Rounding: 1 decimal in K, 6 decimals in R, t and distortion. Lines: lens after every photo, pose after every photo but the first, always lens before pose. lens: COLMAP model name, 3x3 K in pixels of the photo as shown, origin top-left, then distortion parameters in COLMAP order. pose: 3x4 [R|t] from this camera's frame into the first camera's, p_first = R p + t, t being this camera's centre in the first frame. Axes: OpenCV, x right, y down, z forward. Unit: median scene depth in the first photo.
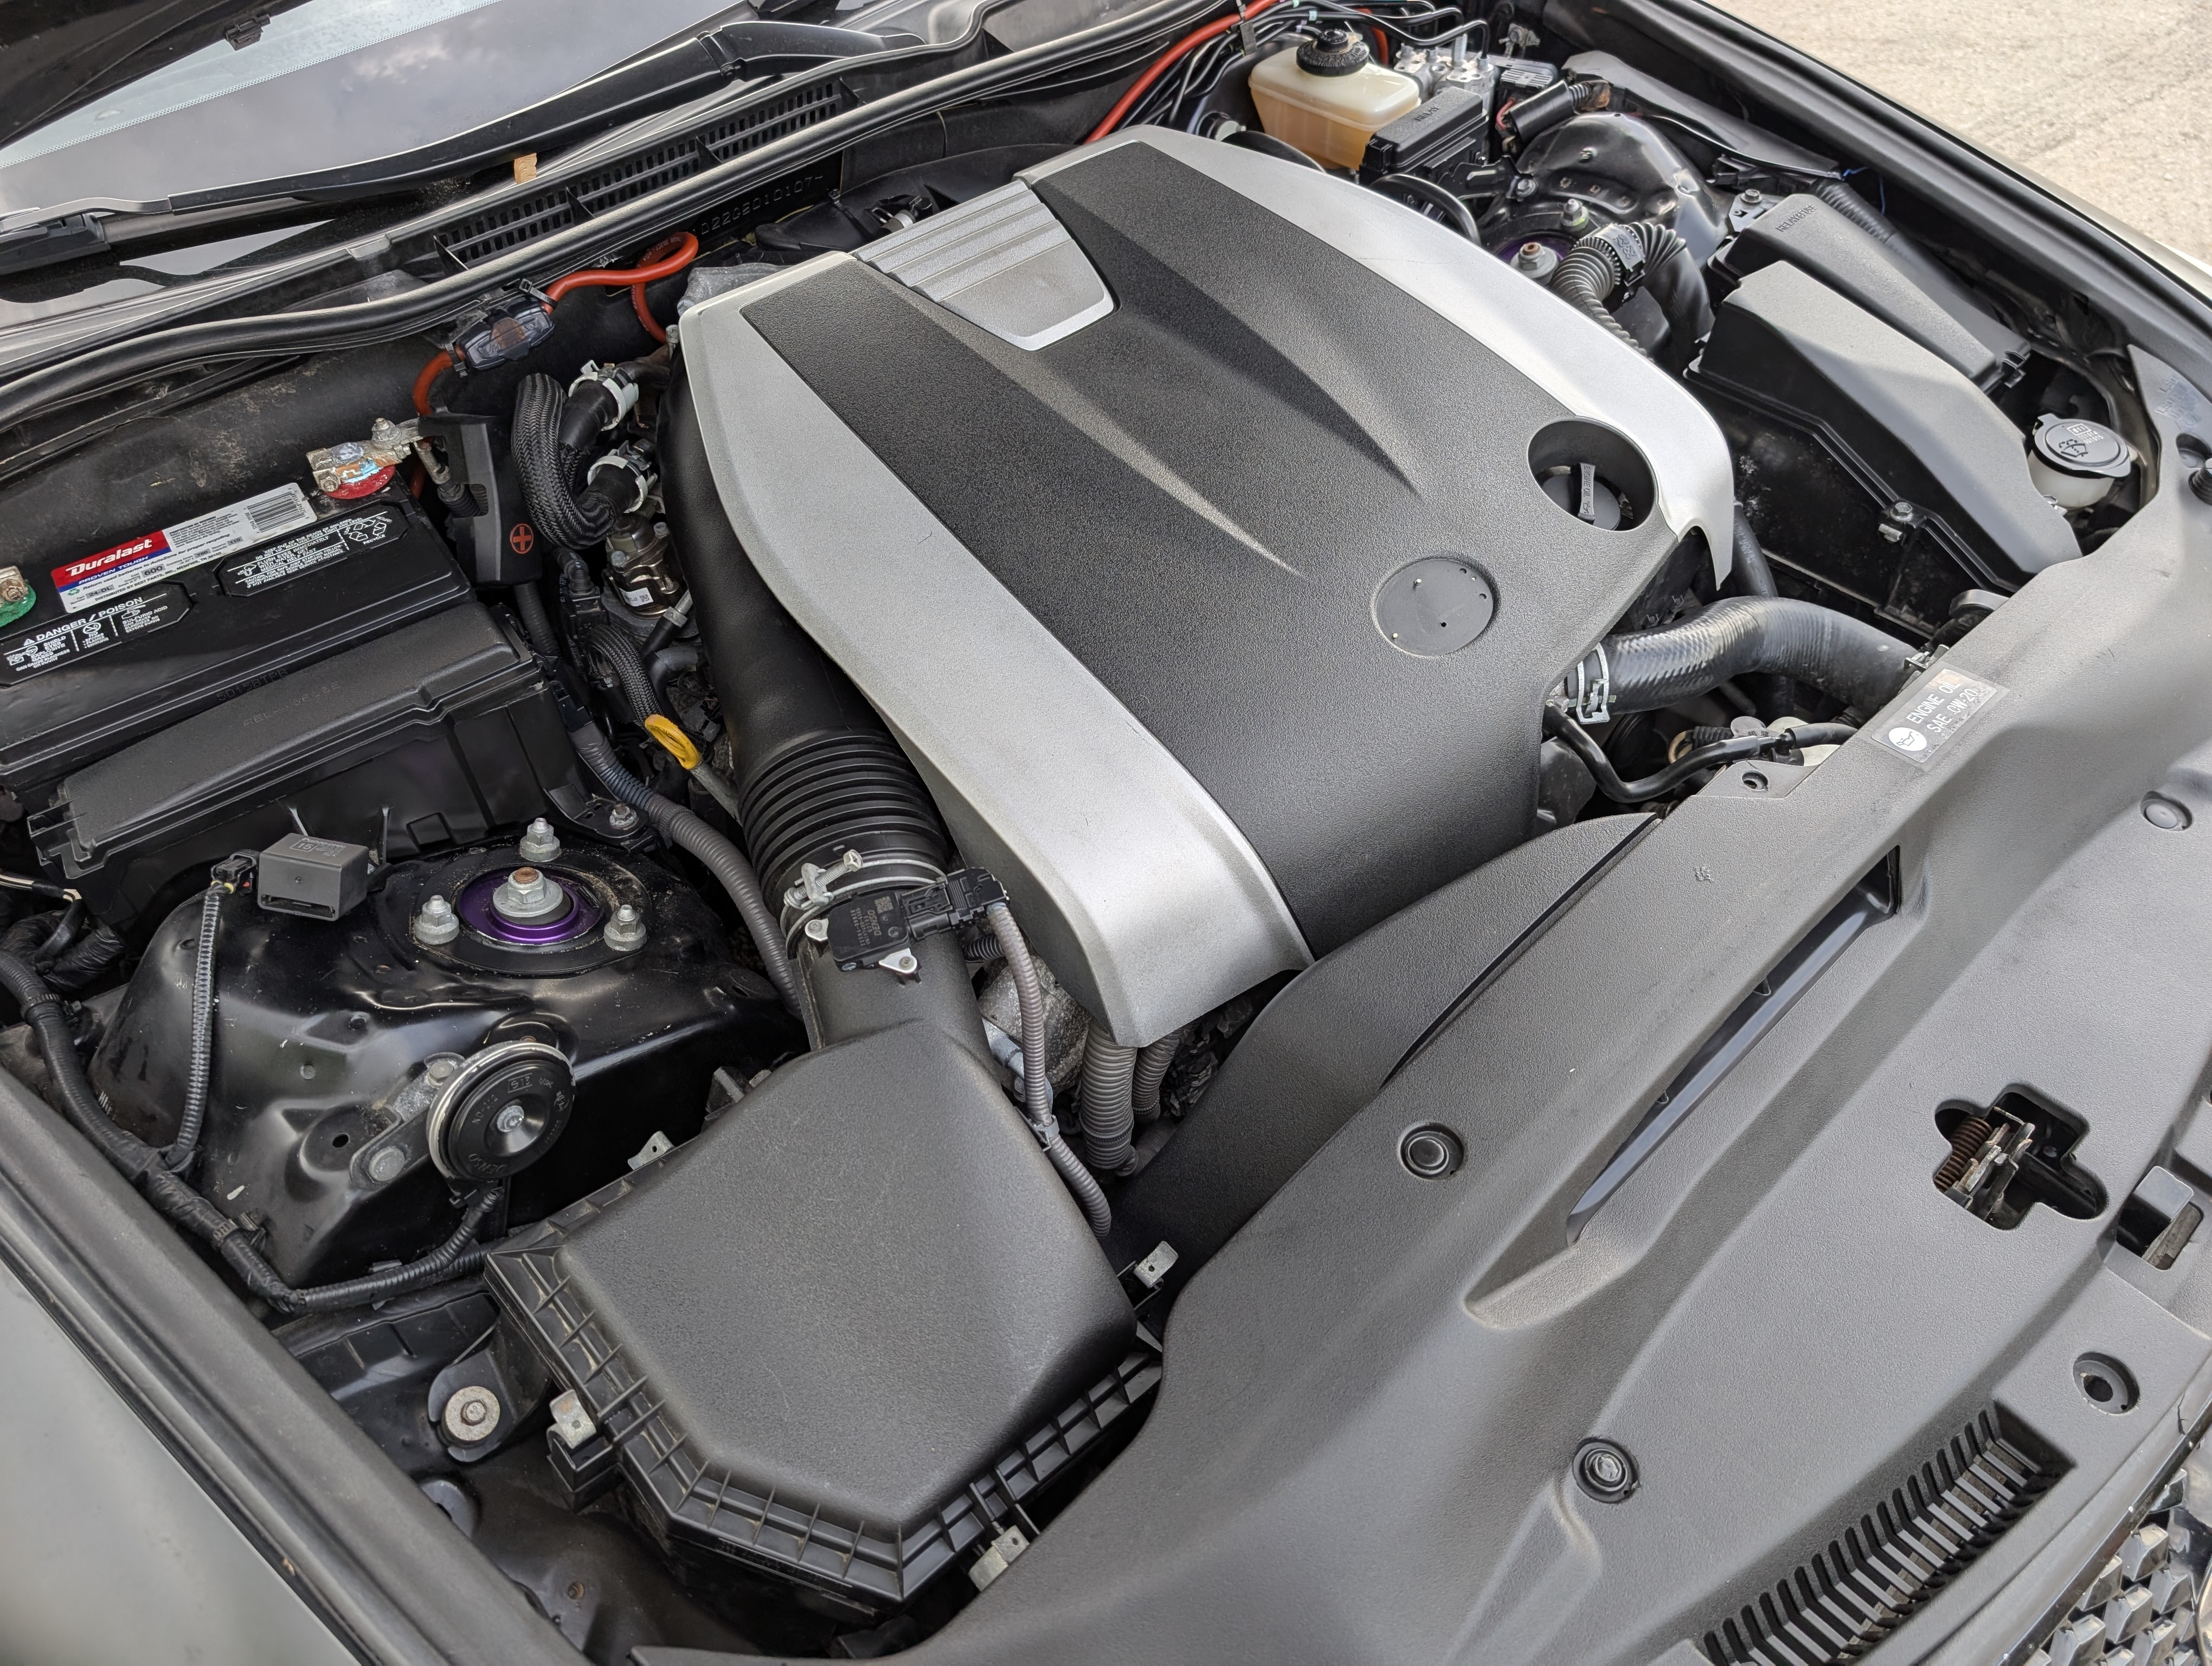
lens RADIAL K [[1562.9, 0, 1105.3], [0, 1562.9, 833.7], [0, 0, 1]] dist [0.005563, -0.001746]
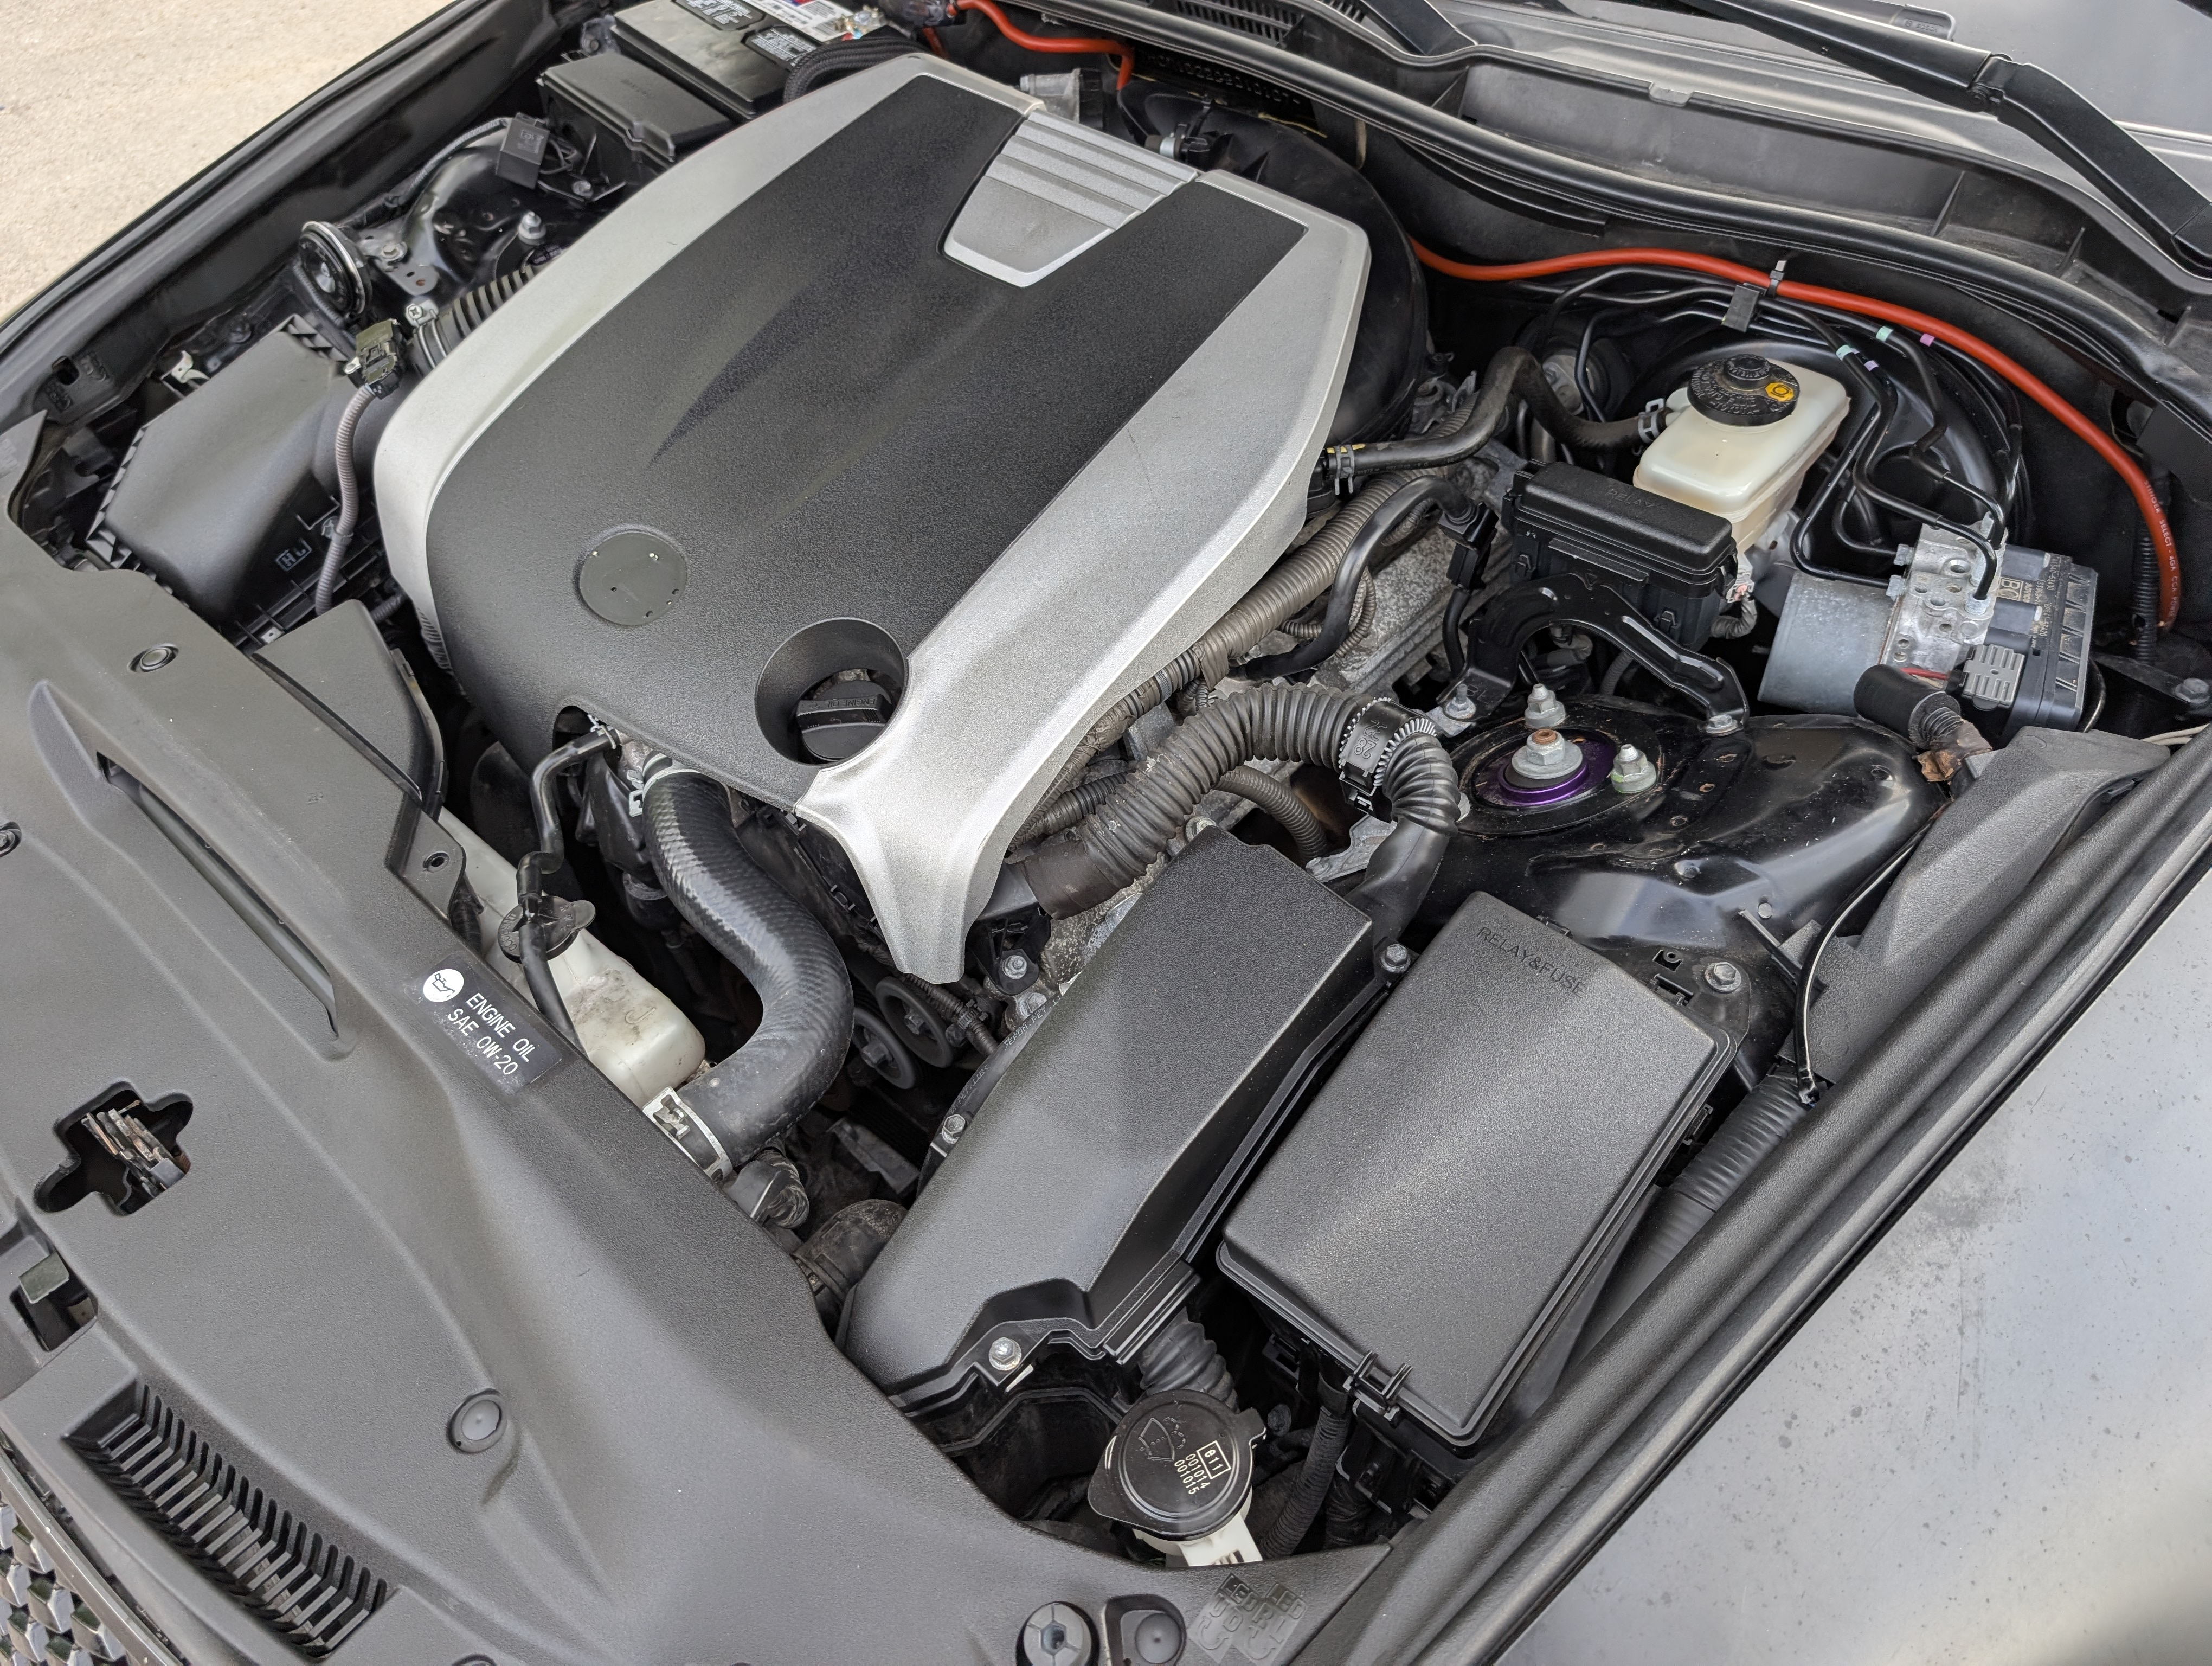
lens RADIAL K [[1610.7, 0, 1106.5], [0, 1610.7, 821.8], [0, 0, 1]] dist [0.002606, -0.001010]
pose [[0.079093, 0.769618, -0.633588, 0.940232], [-0.693300, 0.499161, 0.519782, -0.758959], [0.716296, 0.398155, 0.573056, 0.624754]]
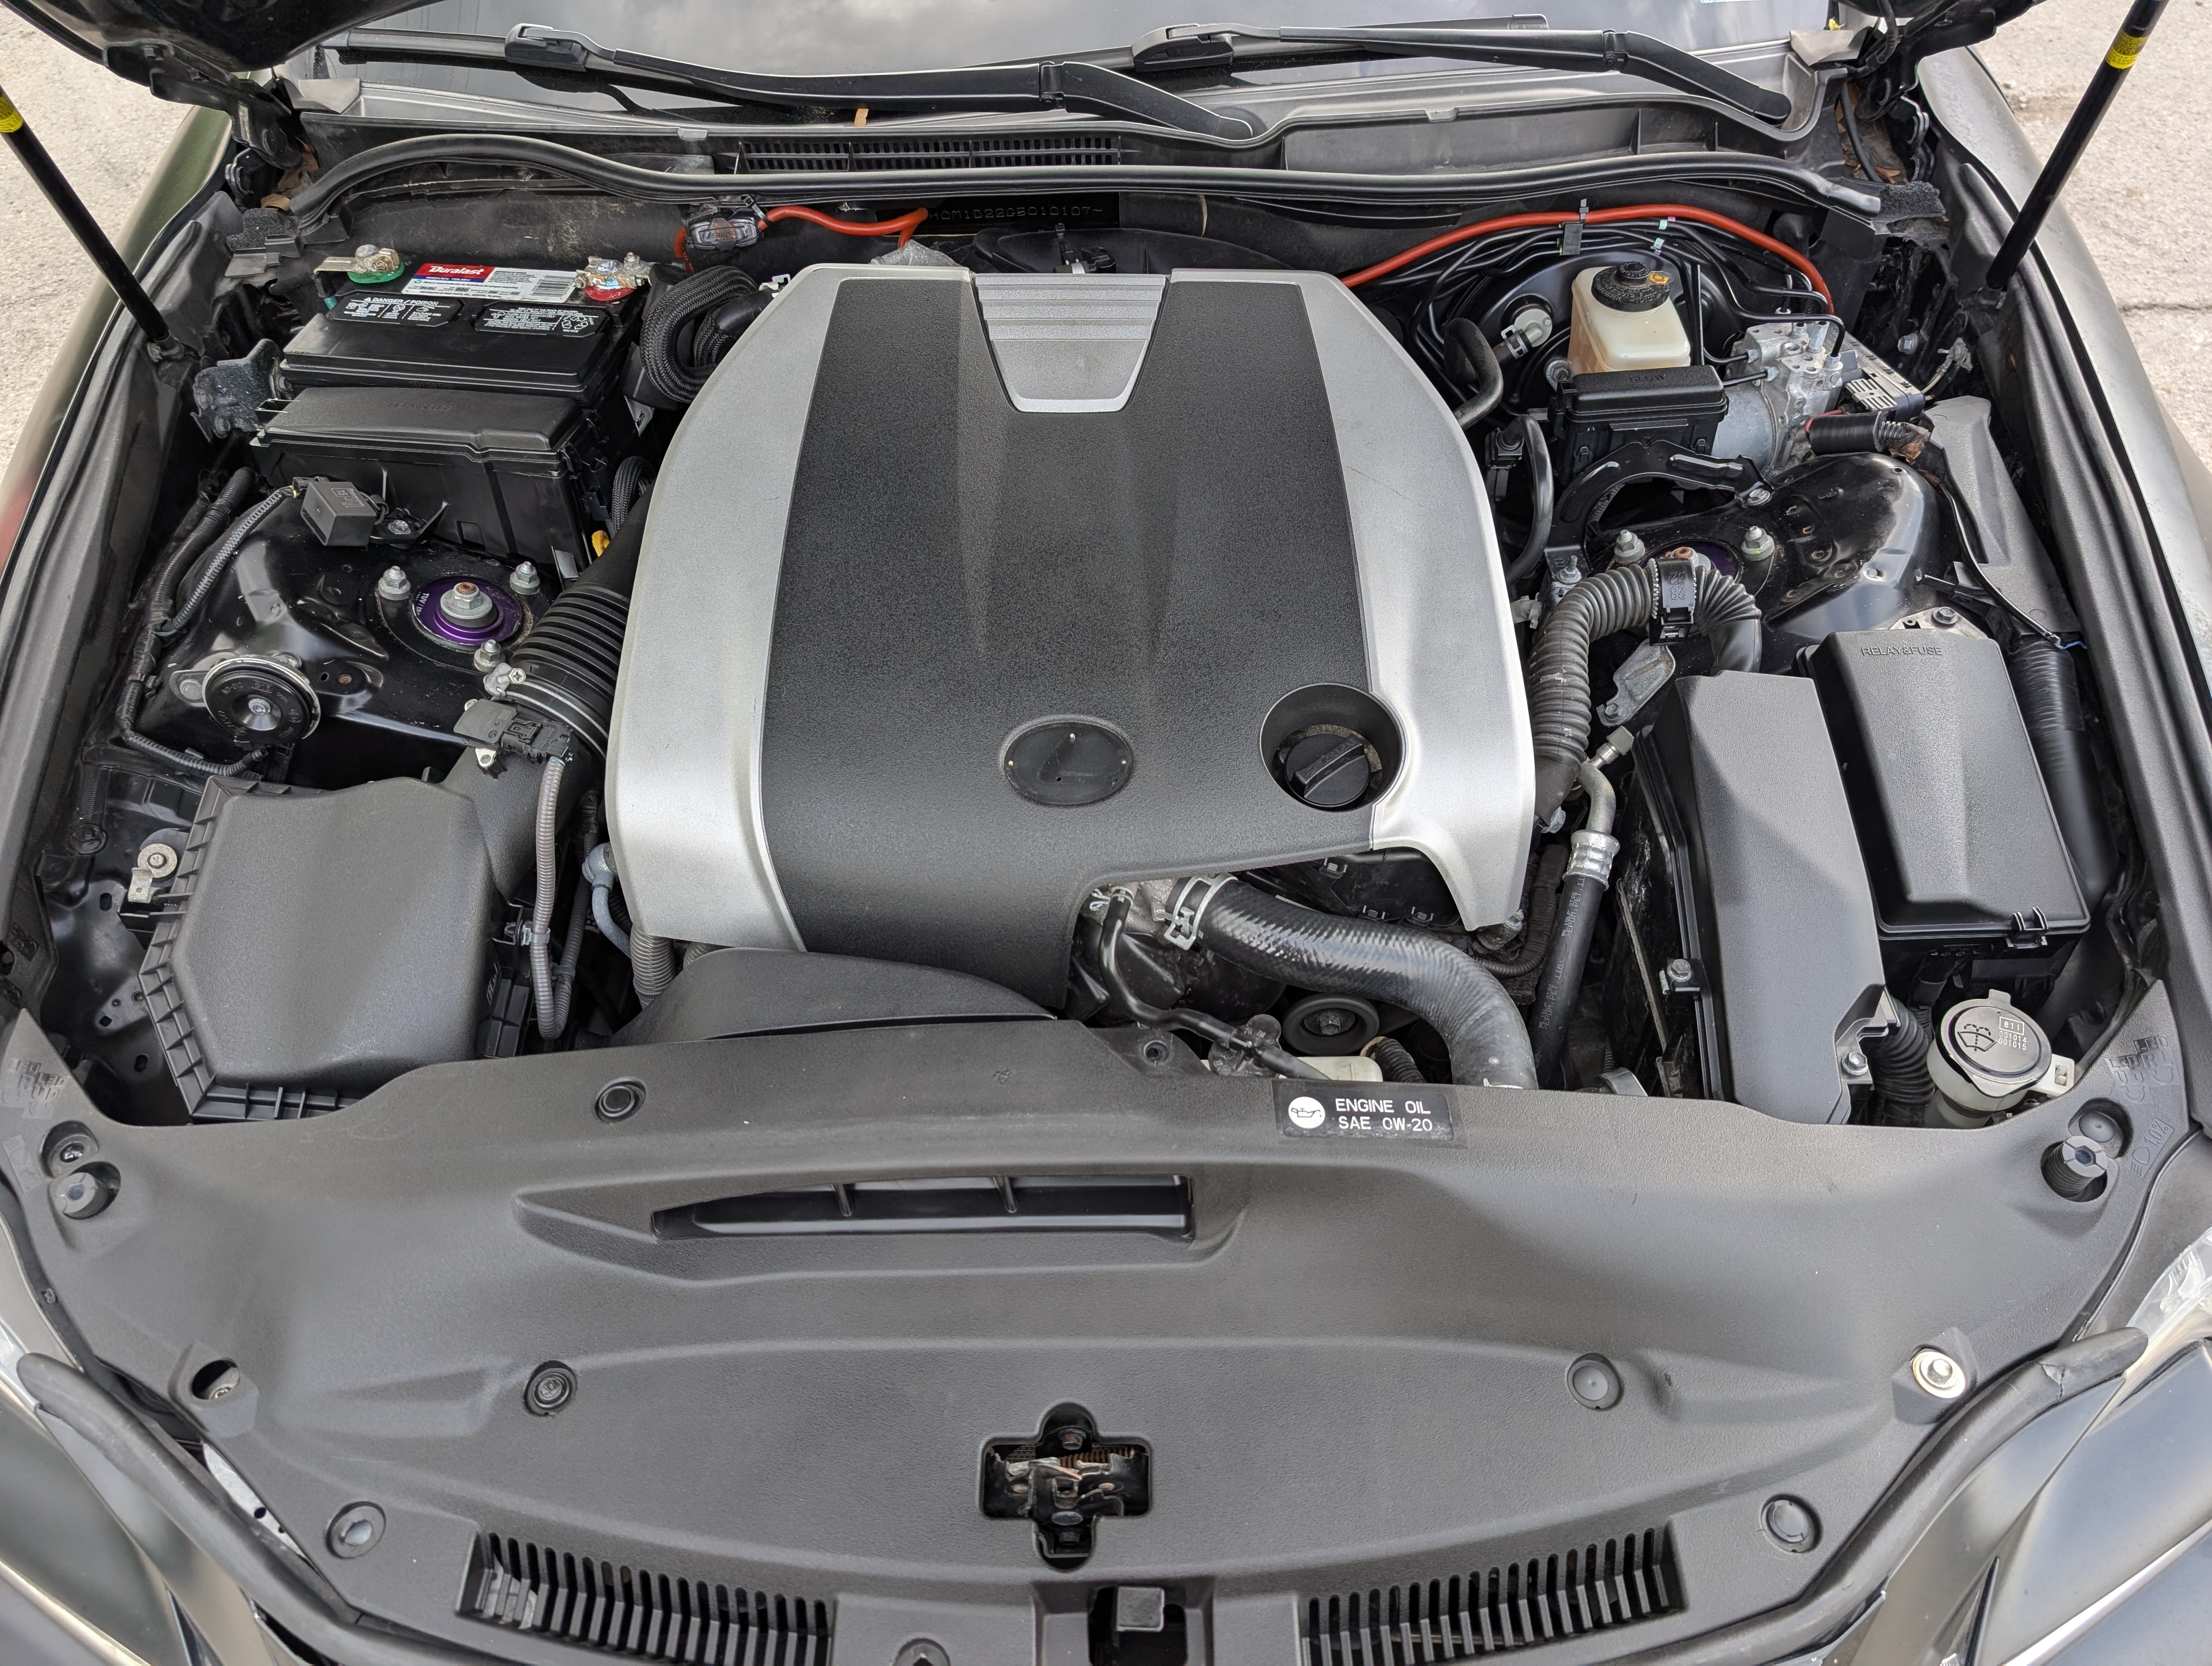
lens RADIAL K [[1601.2, 0, 1111.9], [0, 1601.2, 831.4], [0, 0, 1]] dist [0.012267, 0.003172]
pose [[0.730880, 0.523506, -0.437899, 0.684485], [-0.514536, 0.844173, 0.150413, -0.263622], [0.448405, 0.115381, 0.886352, 0.030115]]
